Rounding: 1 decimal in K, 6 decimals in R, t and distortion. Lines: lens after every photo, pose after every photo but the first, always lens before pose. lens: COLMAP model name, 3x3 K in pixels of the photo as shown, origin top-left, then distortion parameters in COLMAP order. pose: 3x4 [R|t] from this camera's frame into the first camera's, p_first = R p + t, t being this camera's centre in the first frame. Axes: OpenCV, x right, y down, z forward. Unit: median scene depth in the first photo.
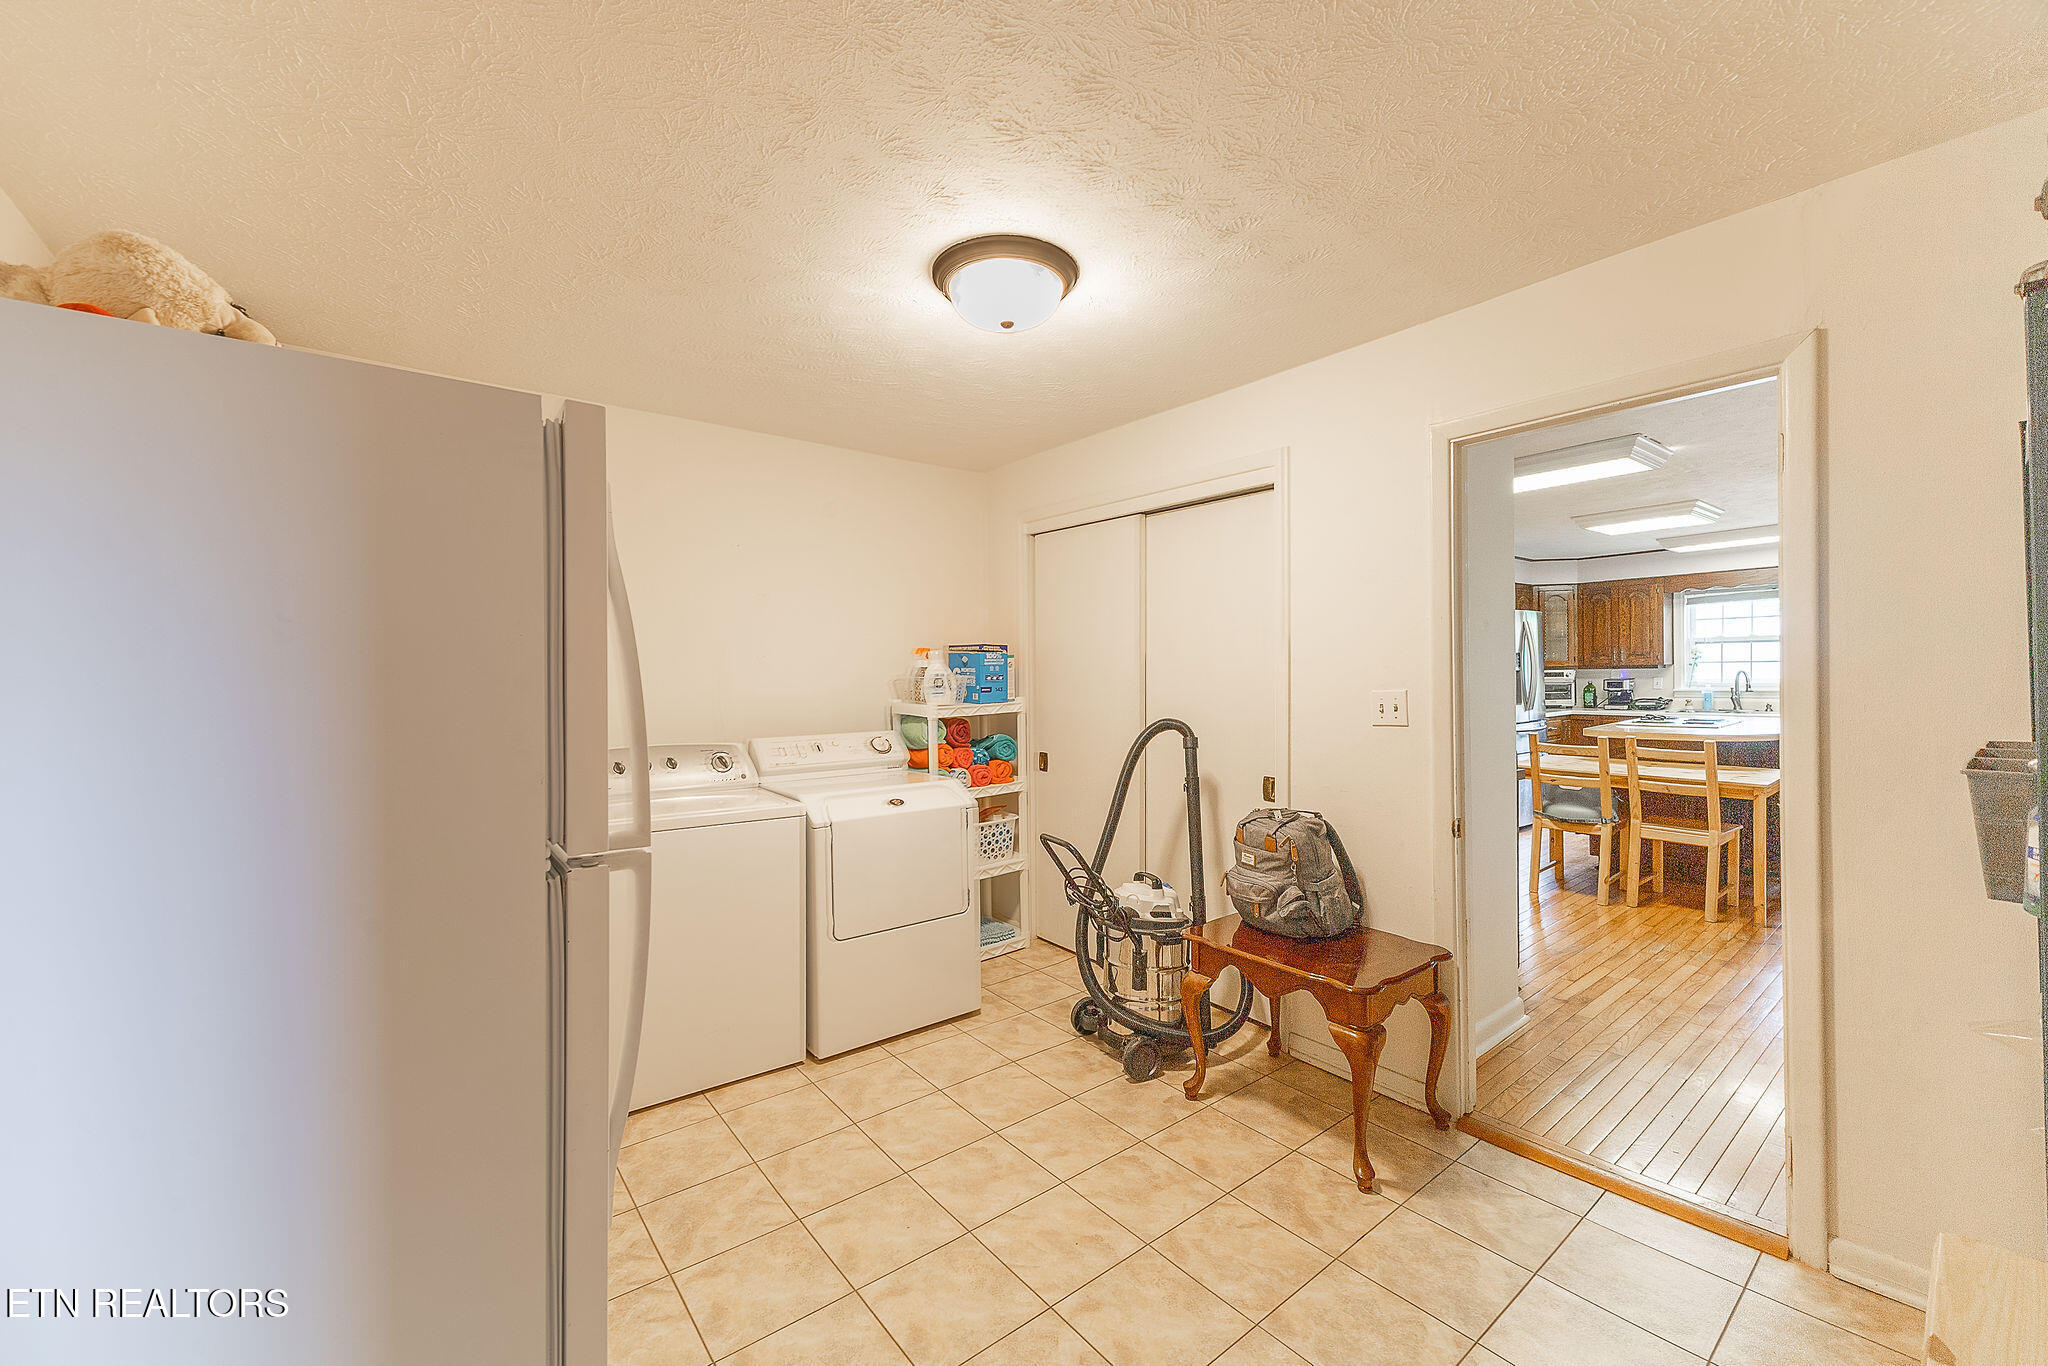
lens RADIAL K [[809.7, 0, 1001.4], [0, 809.7, 686.4], [0, 0, 1]] dist [-0.000275, -0.000016]
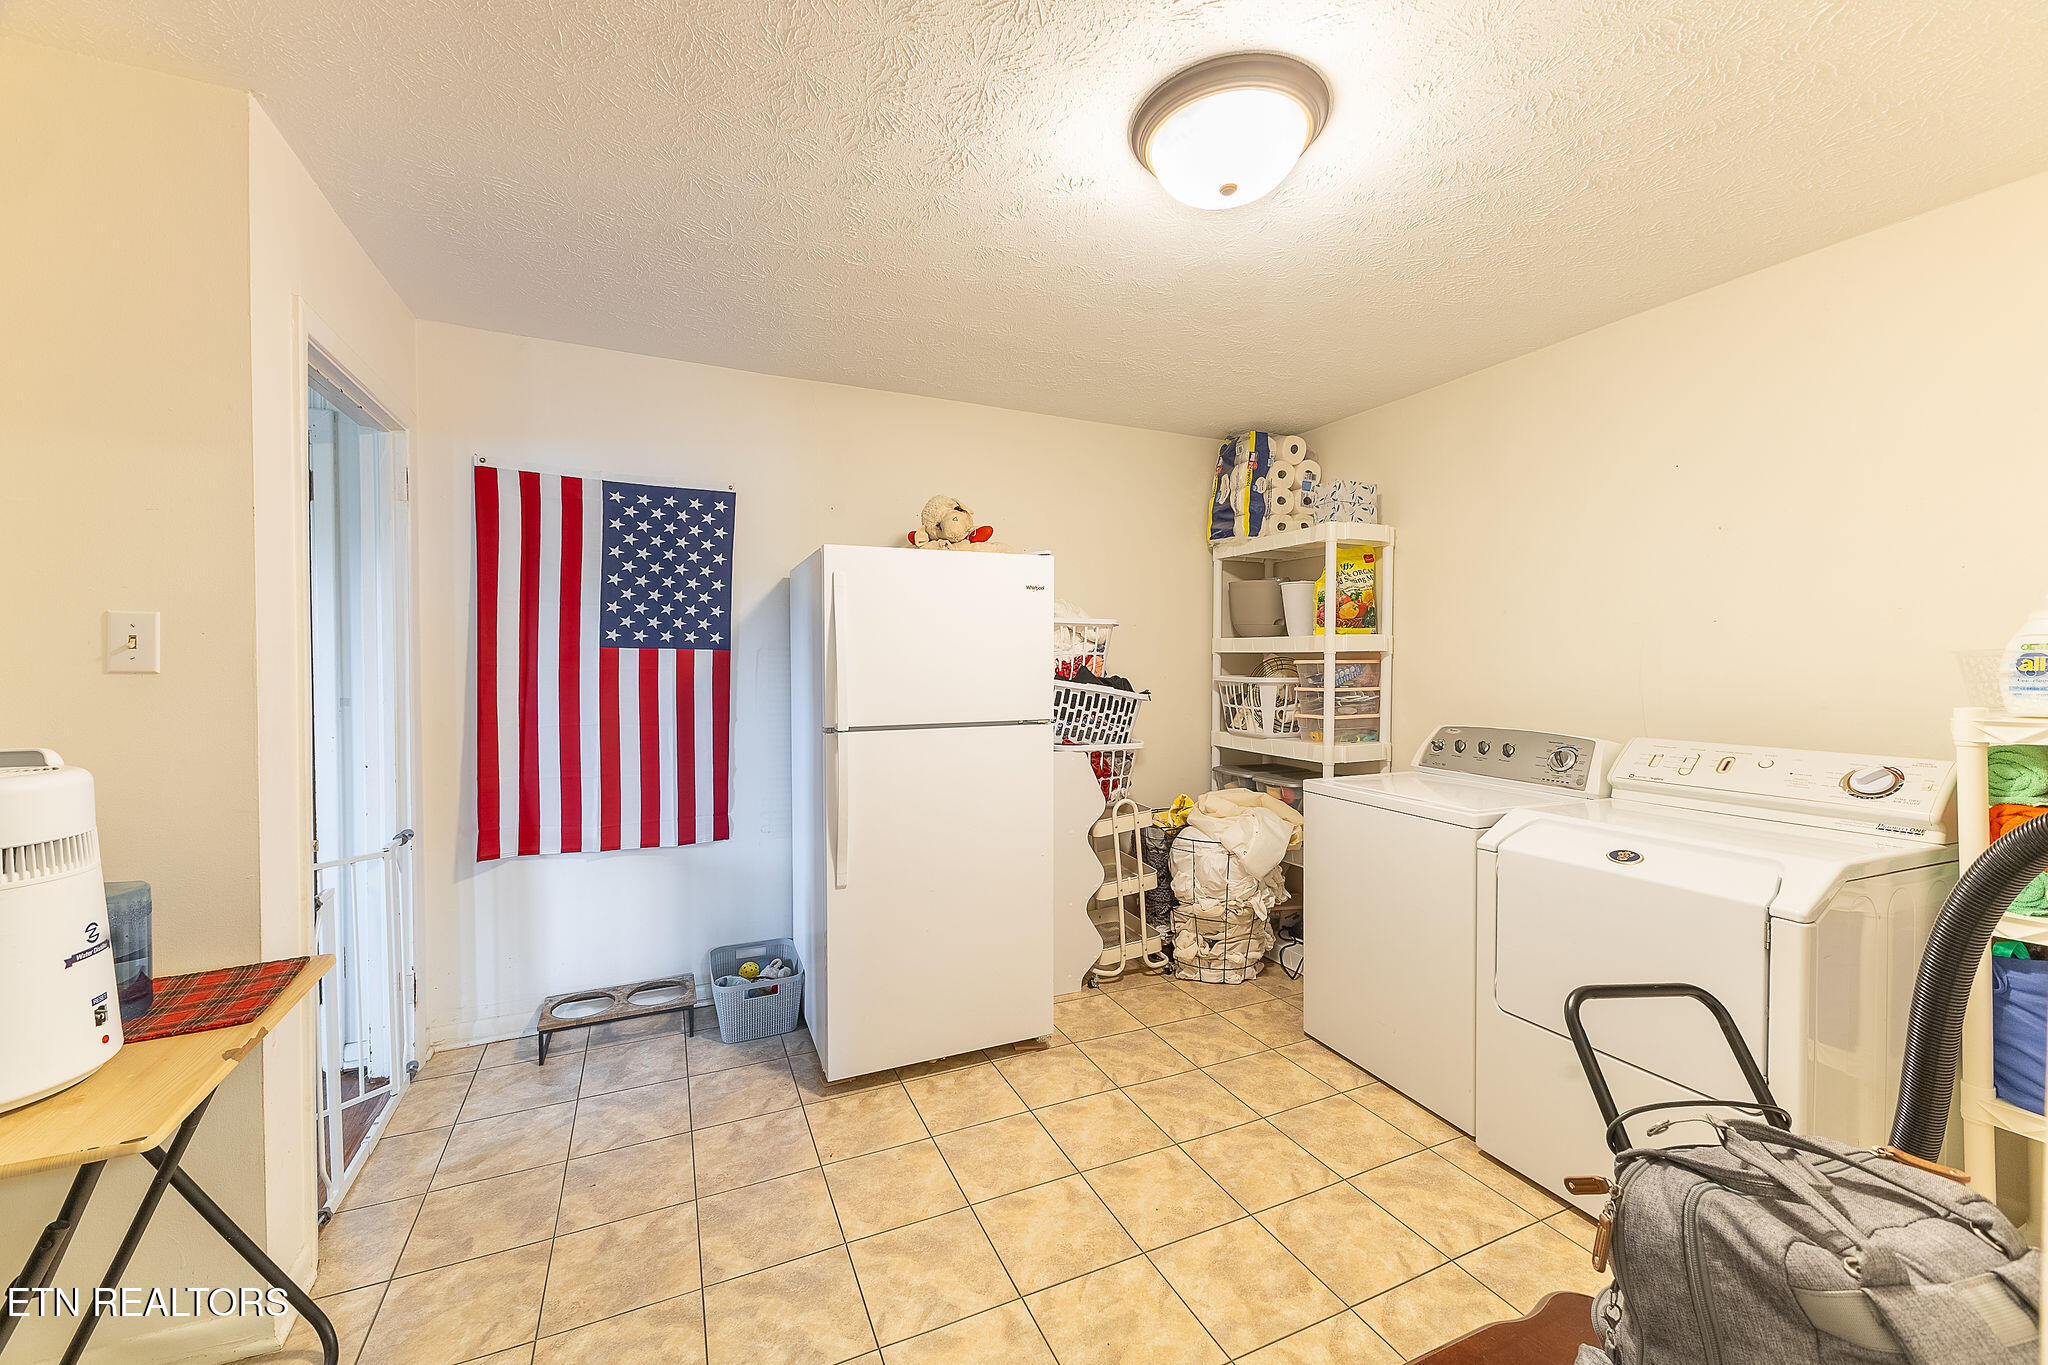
lens RADIAL K [[798.0, 0, 1027.9], [0, 798.0, 679.5], [0, 0, 1]] dist [-0.001061, -0.000272]
pose [[-0.221058, 0.042365, -0.974340, 0.841082], [-0.009671, 0.998912, 0.045627, -0.022124], [0.975213, 0.019509, -0.220408, 1.047310]]
